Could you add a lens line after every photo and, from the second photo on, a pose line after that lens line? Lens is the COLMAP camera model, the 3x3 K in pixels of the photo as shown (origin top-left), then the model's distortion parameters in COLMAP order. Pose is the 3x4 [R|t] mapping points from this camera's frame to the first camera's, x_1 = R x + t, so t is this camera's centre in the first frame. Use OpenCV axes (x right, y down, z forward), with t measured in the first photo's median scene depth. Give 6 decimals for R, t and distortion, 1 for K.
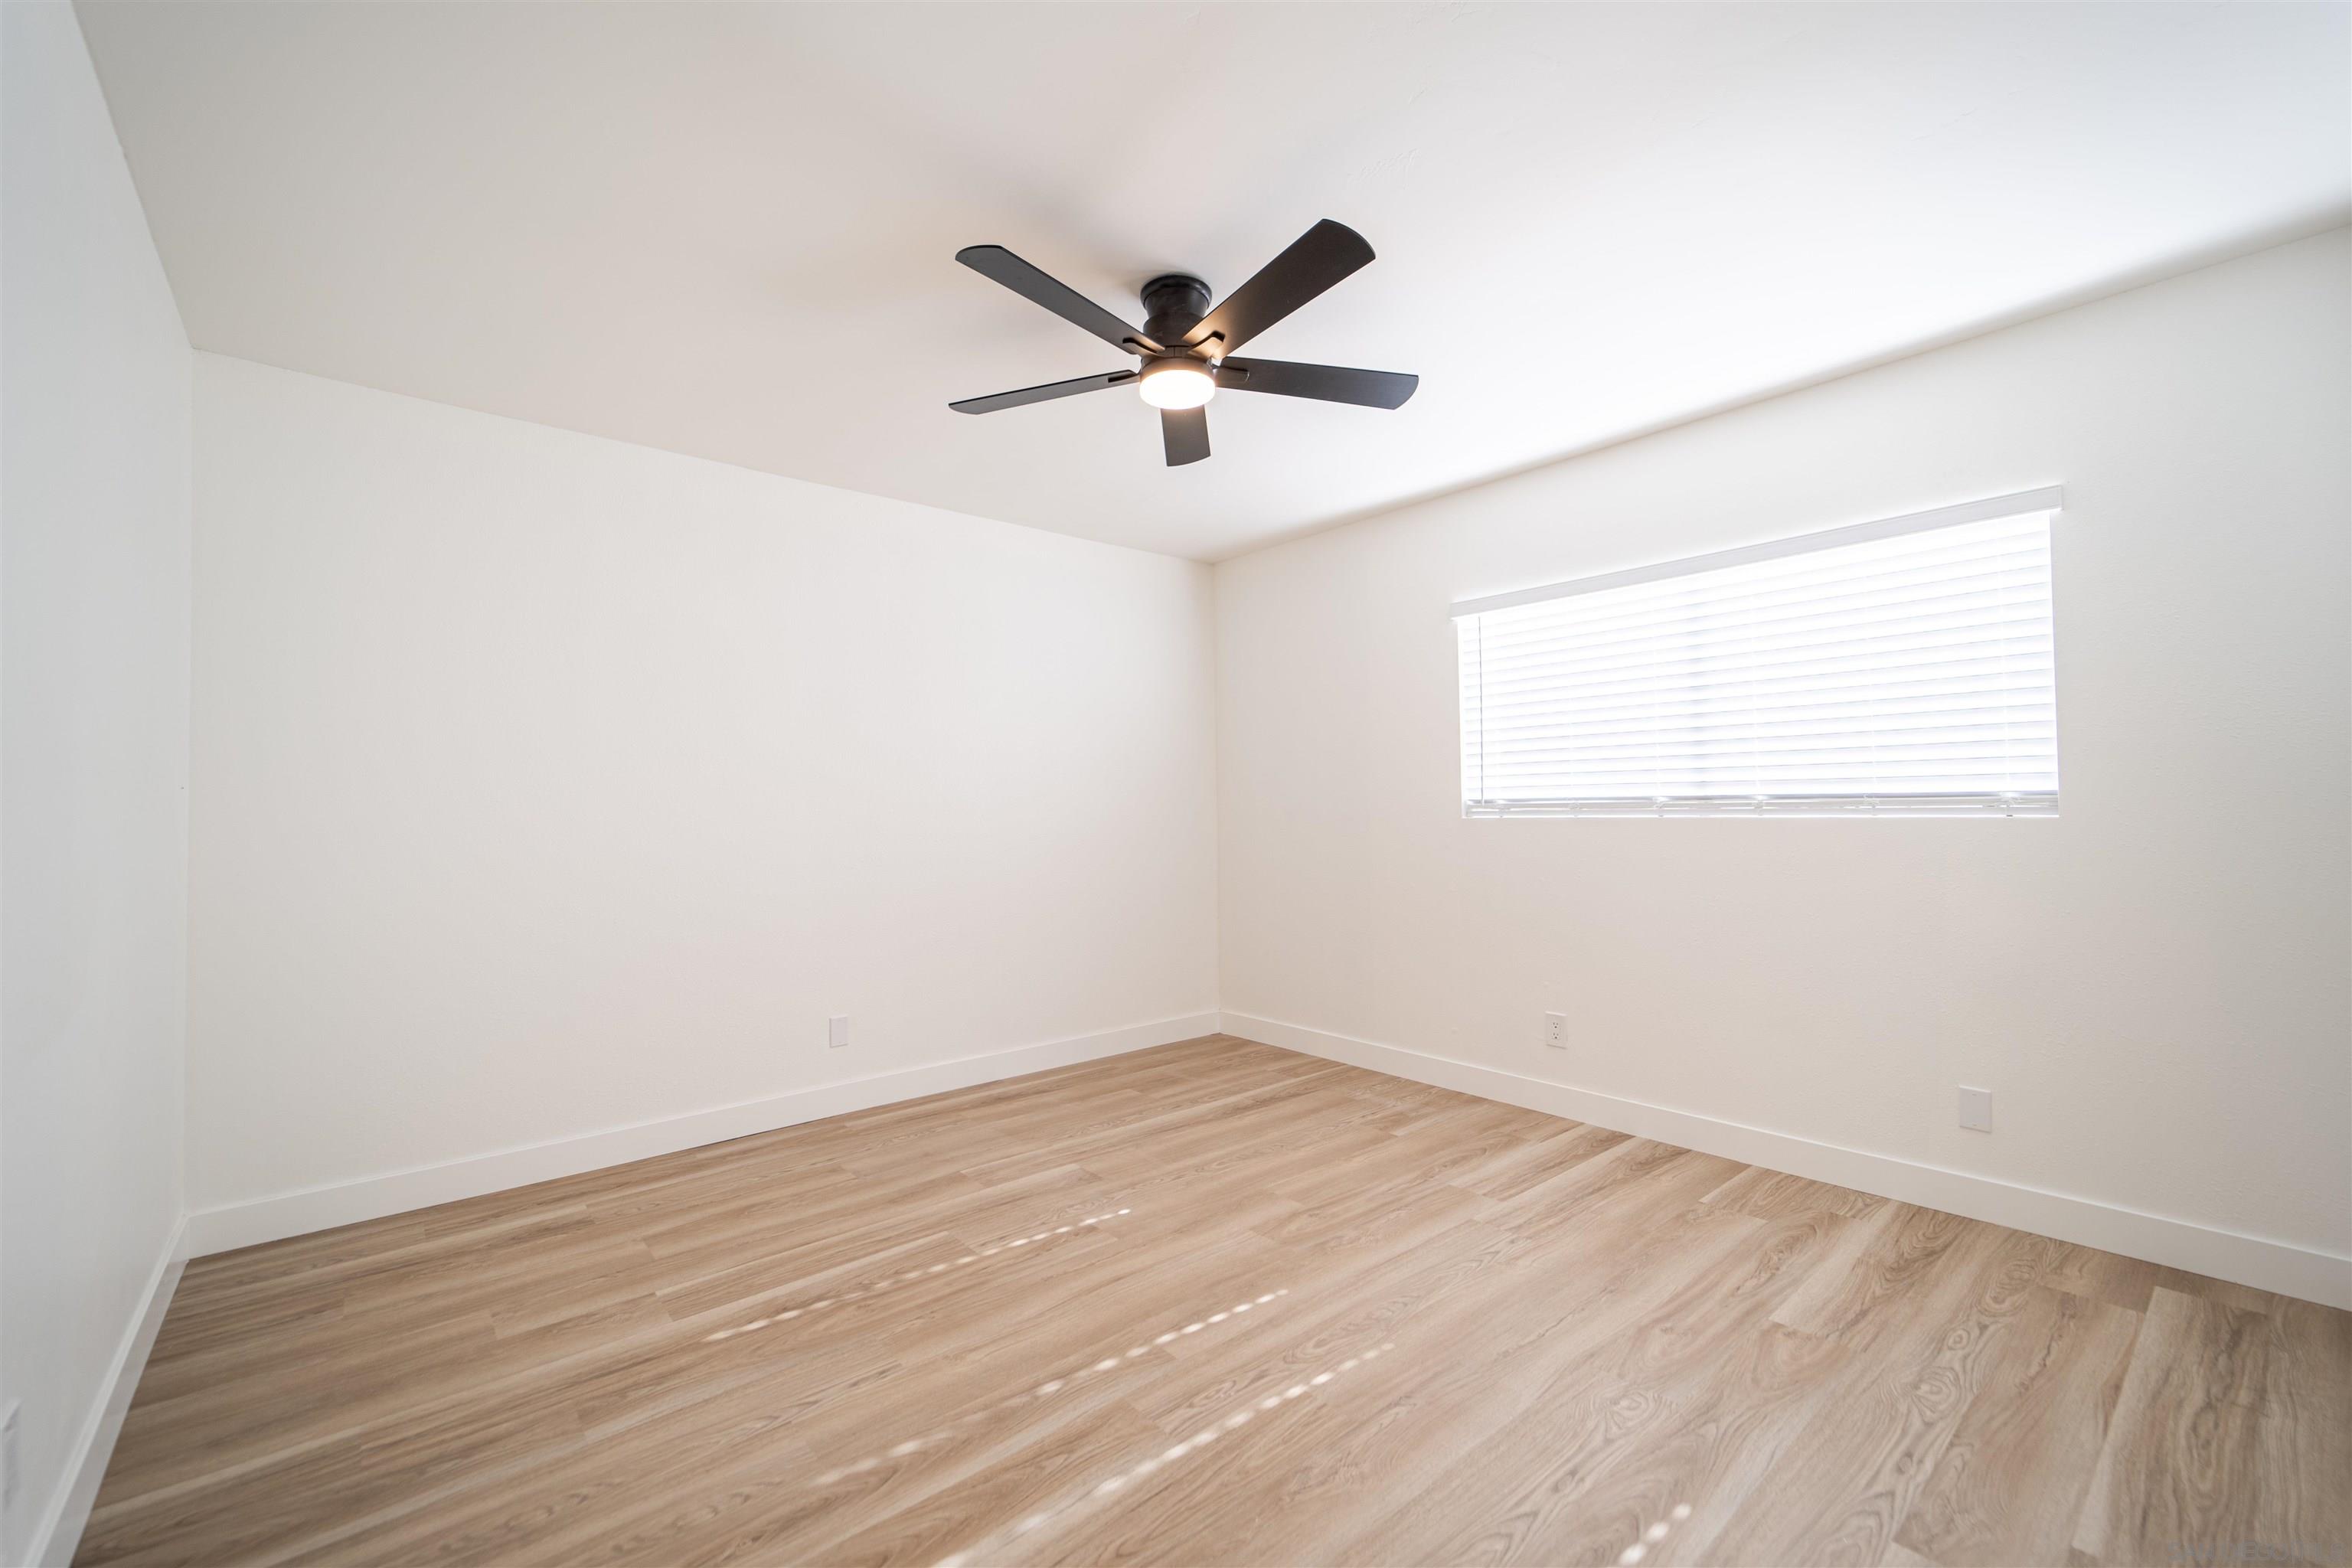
lens RADIAL K [[940.5, 0, 1172.4], [0, 940.5, 785.3], [0, 0, 1]] dist [0.001752, -0.000260]
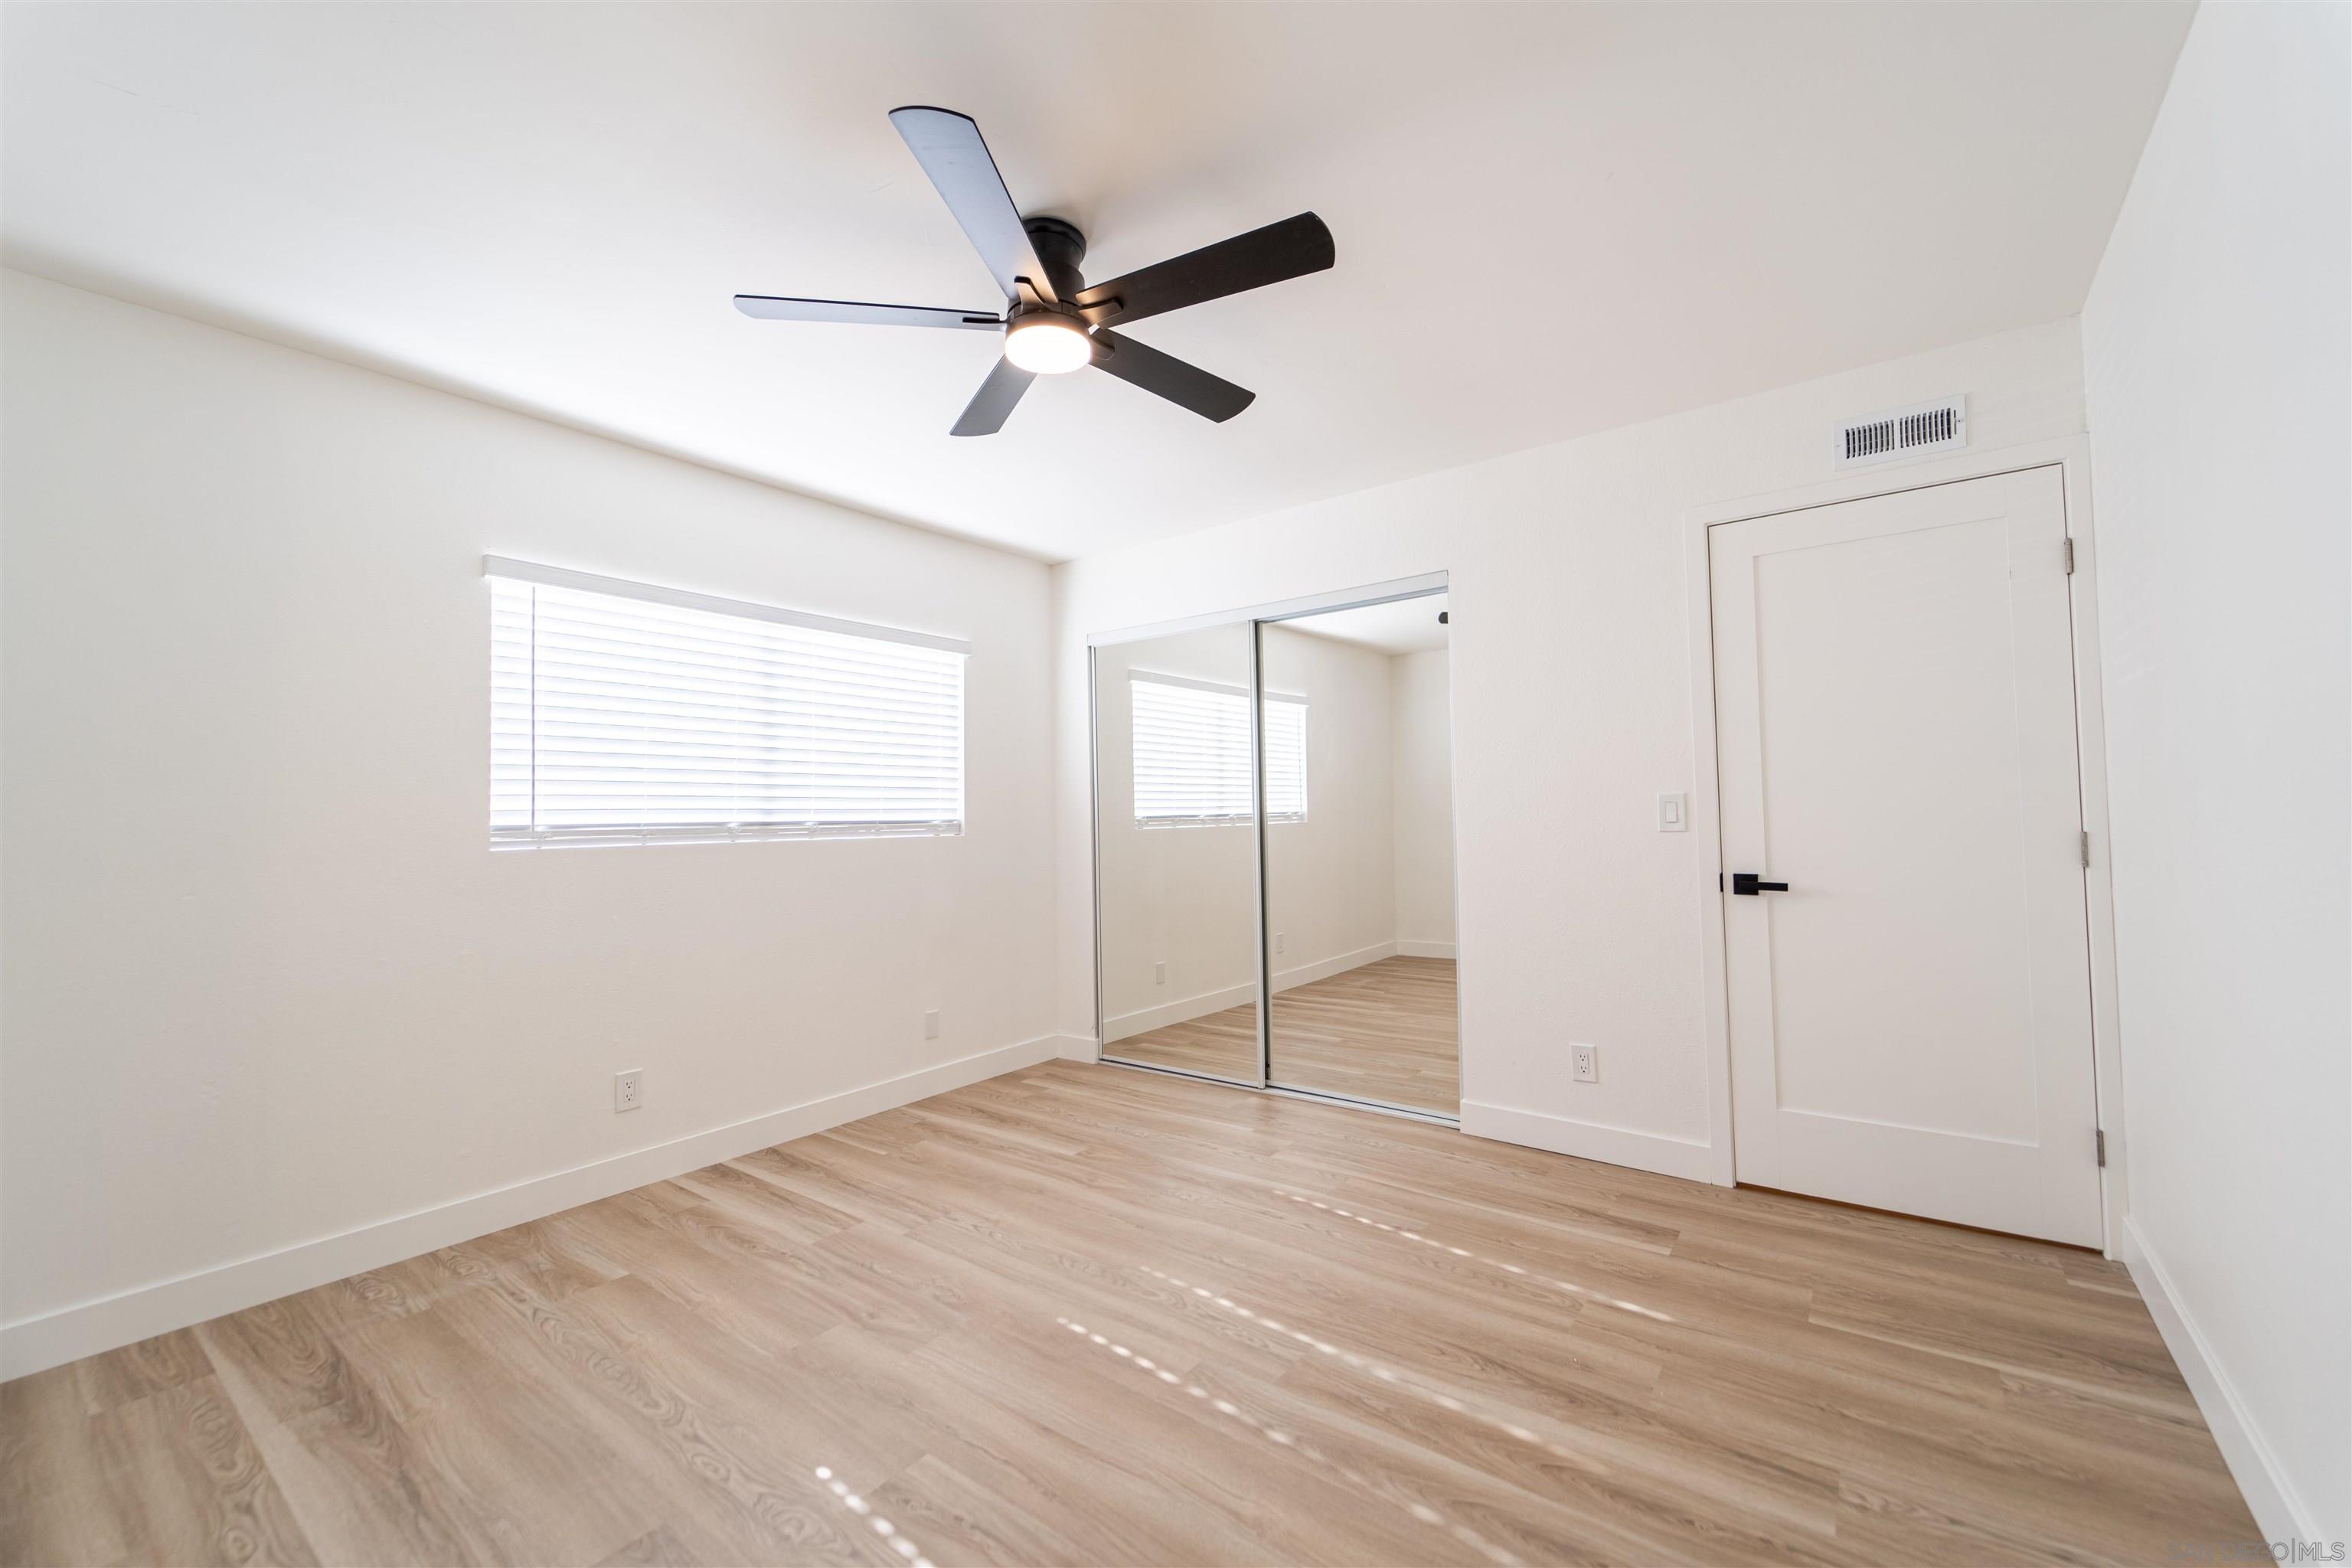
lens RADIAL K [[940.5, 0, 1172.4], [0, 940.5, 785.3], [0, 0, 1]] dist [0.001752, -0.000260]
pose [[-0.212017, 0.049701, 0.976001, -0.683479], [-0.002956, 0.998669, -0.051498, 0.026052], [-0.977261, -0.013804, -0.211588, 0.846053]]
